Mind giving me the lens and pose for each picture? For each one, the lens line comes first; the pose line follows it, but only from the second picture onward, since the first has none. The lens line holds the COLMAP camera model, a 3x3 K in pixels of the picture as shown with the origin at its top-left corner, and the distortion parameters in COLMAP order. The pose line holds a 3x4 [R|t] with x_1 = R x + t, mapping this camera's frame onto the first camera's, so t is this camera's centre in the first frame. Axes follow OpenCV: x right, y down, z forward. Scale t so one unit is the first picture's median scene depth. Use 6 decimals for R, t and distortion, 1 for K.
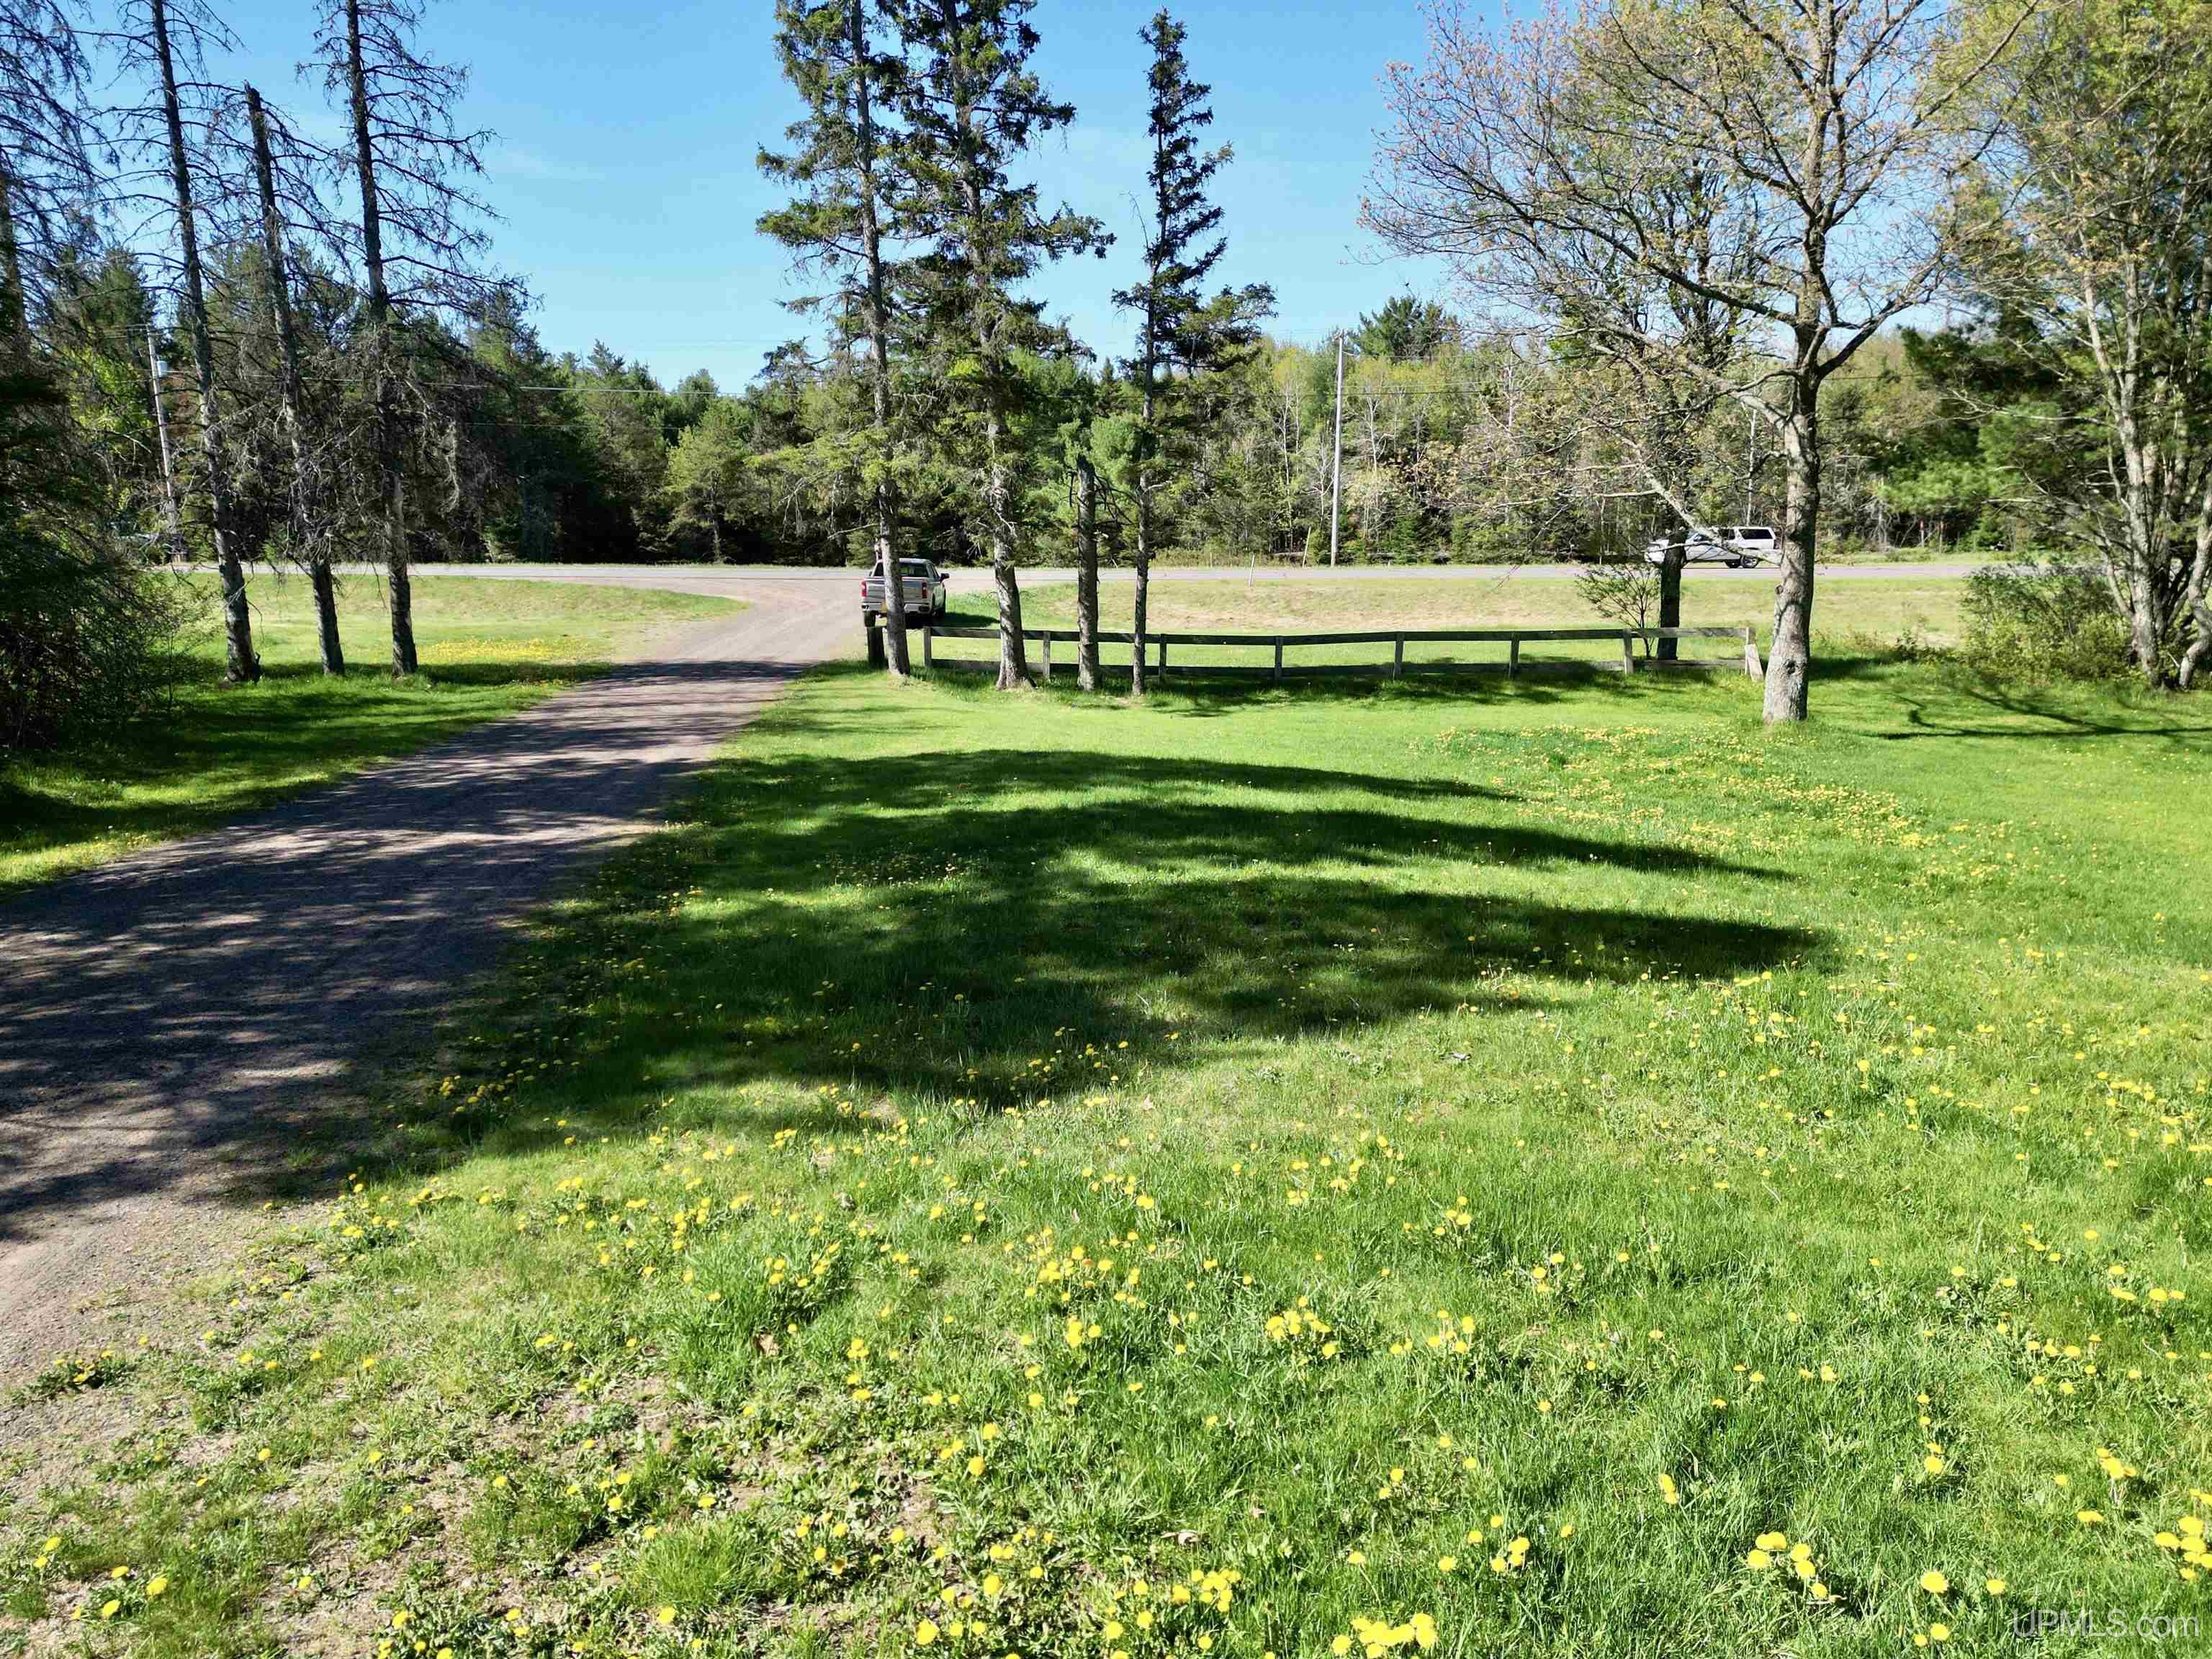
lens RADIAL K [[1535.1, 0, 1092.0], [0, 1535.1, 838.5], [0, 0, 1]] dist [0.072017, -0.063525]
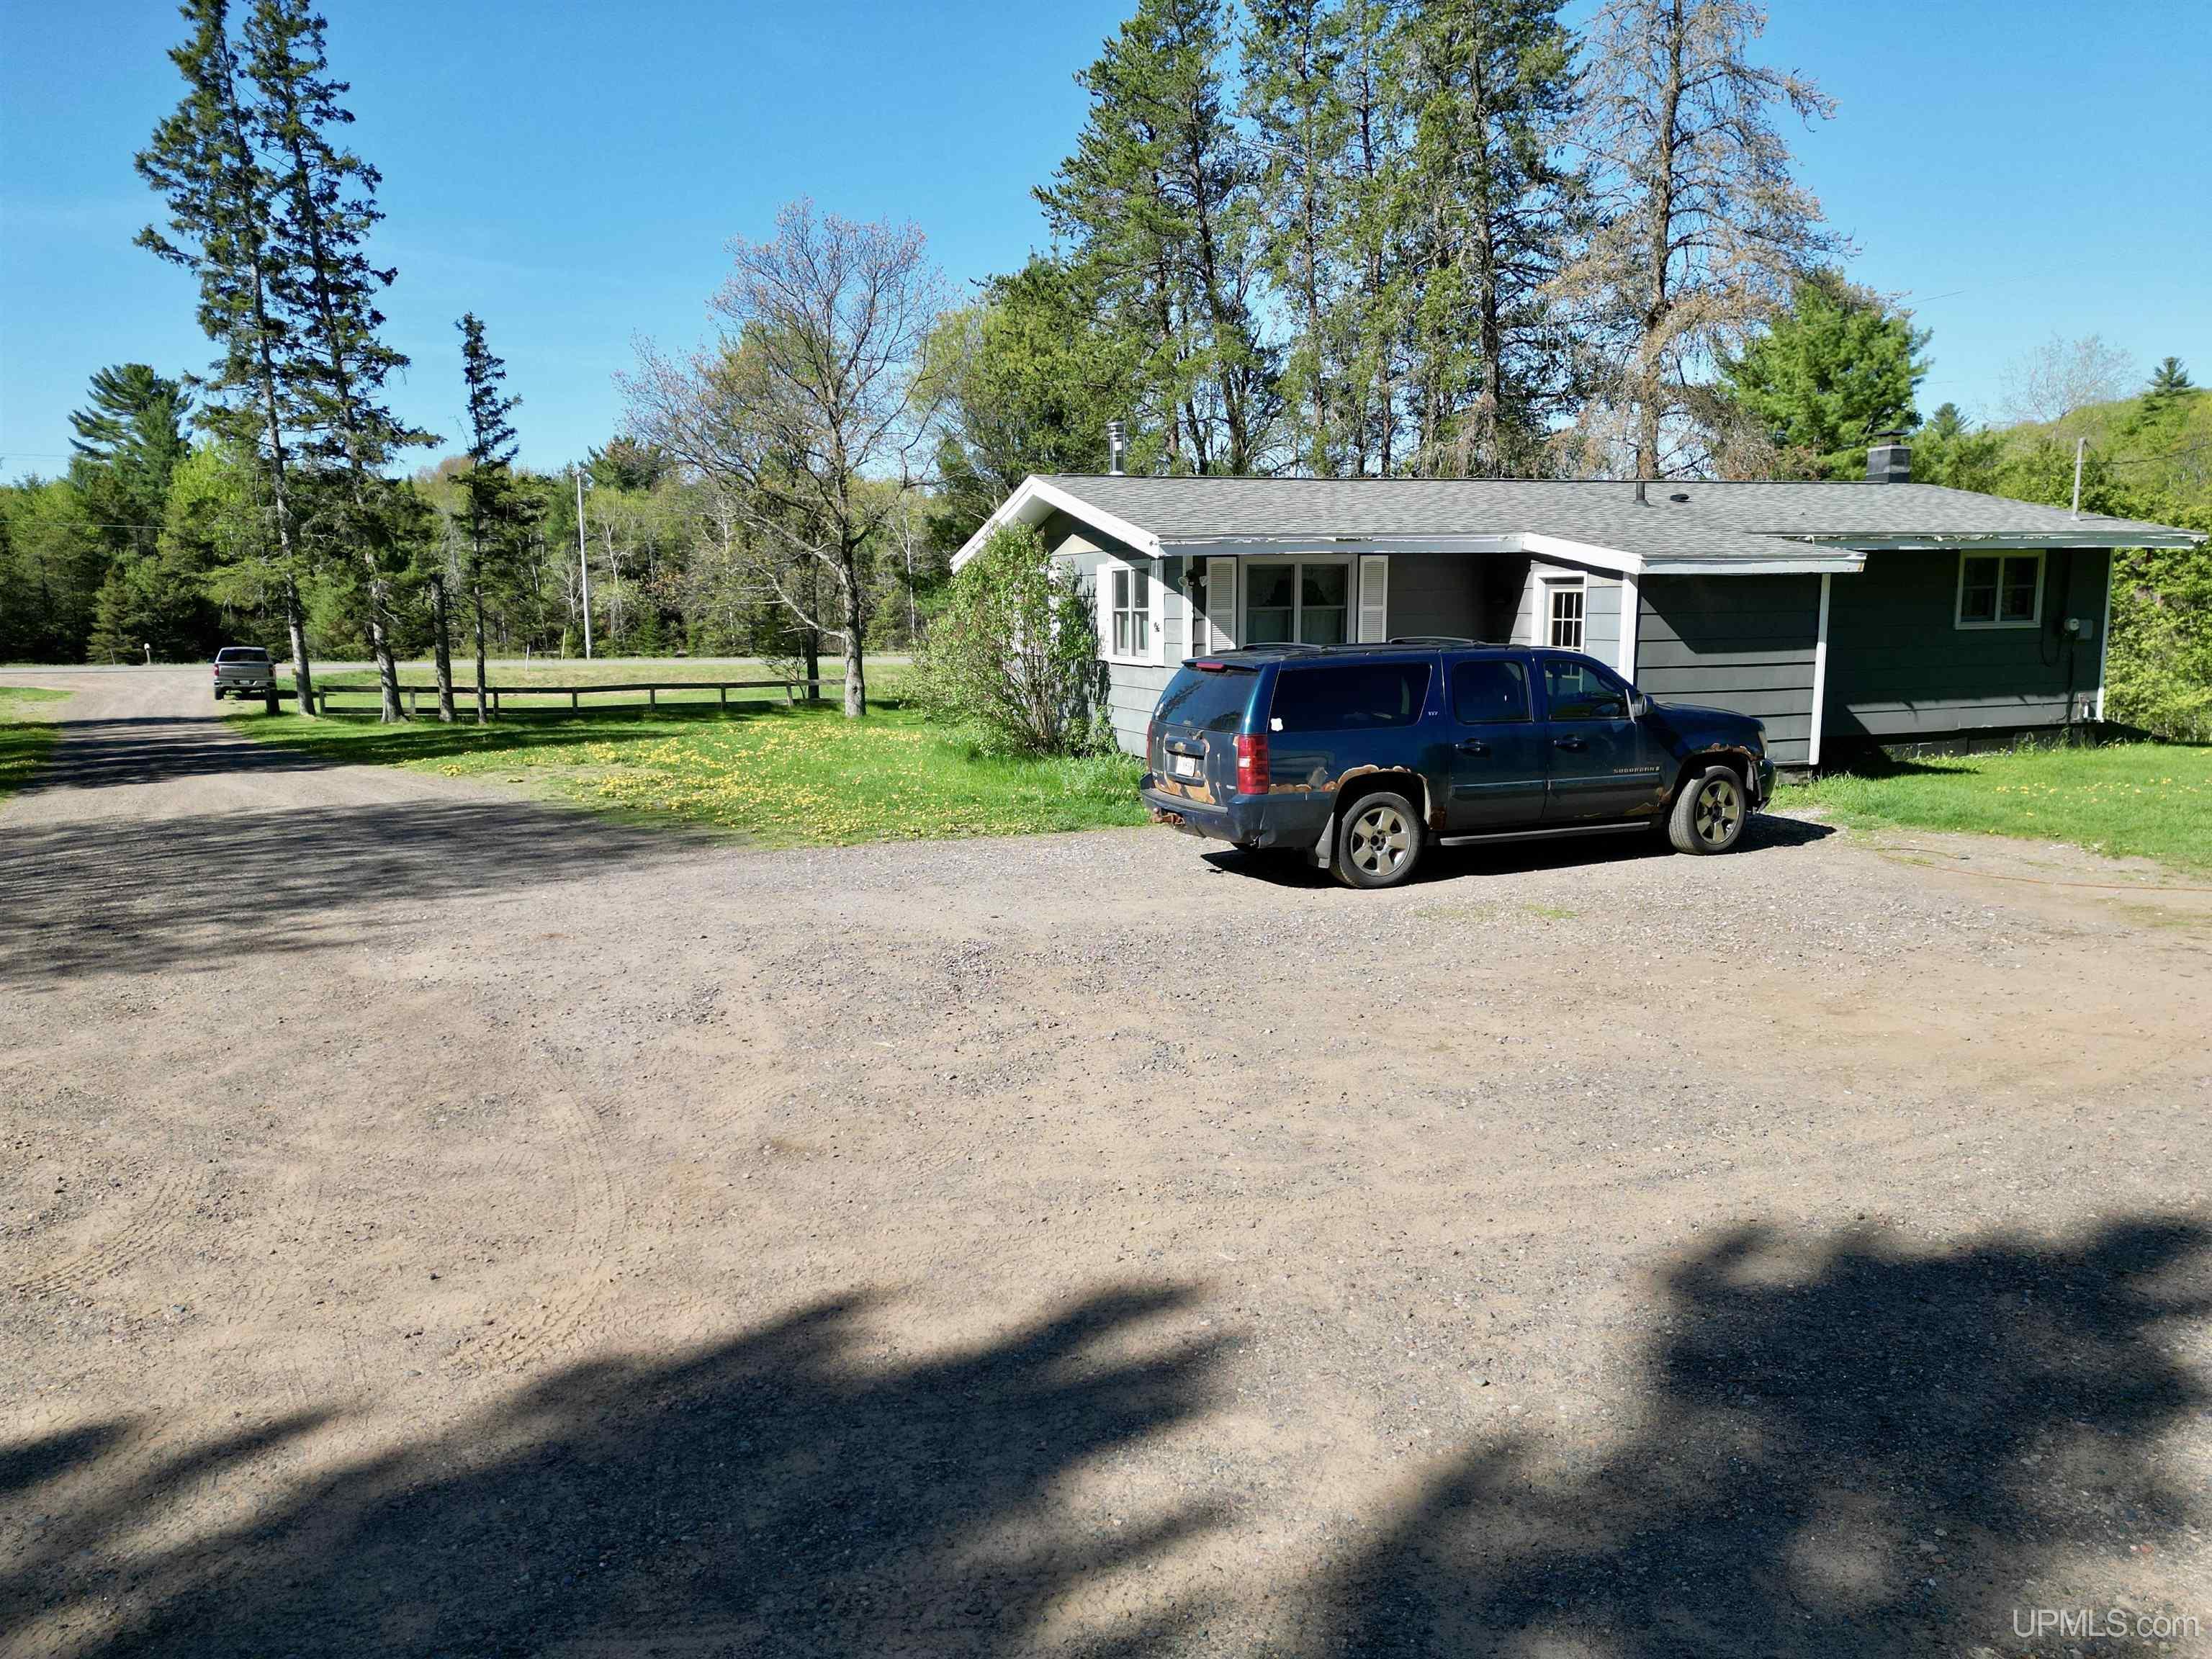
lens RADIAL K [[1535.1, 0, 1092.0], [0, 1535.1, 838.5], [0, 0, 1]] dist [0.072017, -0.063525]
pose [[0.889125, -0.066588, 0.452794, -0.141211], [0.097473, 0.994212, -0.045193, 0.152002], [-0.447164, 0.084317, 0.890469, -0.669664]]
